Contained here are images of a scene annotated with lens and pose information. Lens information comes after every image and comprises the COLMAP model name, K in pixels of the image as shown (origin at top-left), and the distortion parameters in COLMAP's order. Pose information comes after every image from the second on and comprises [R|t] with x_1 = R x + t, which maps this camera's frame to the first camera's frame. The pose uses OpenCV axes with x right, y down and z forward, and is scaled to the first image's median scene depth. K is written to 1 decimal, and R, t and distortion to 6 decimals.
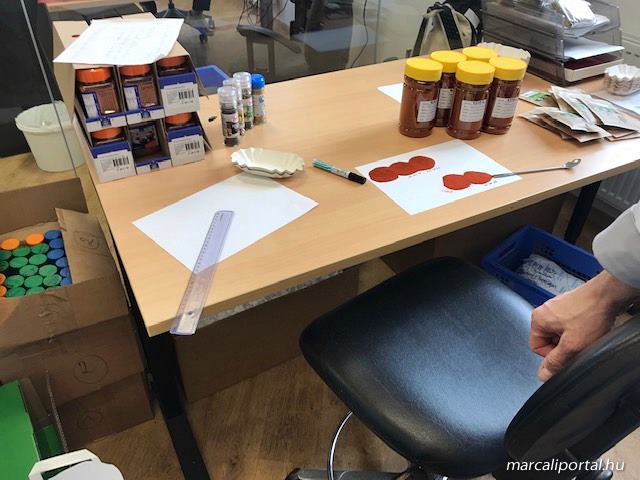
lens RADIAL K [[522.1, 0, 320.0], [0, 522.1, 240.0], [0, 0, 1]] dist [-0.002771, -0.005183]
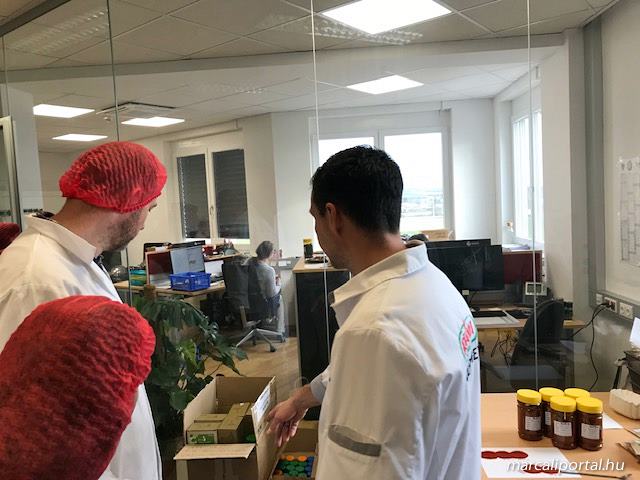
lens RADIAL K [[522.1, 0, 320.0], [0, 522.1, 240.0], [0, 0, 1]] dist [-0.002771, -0.005183]
pose [[0.844508, -0.008610, -0.535473, 0.513036], [-0.287230, 0.836614, -0.466450, 0.207033], [0.452001, 0.547725, 0.704054, -0.700952]]
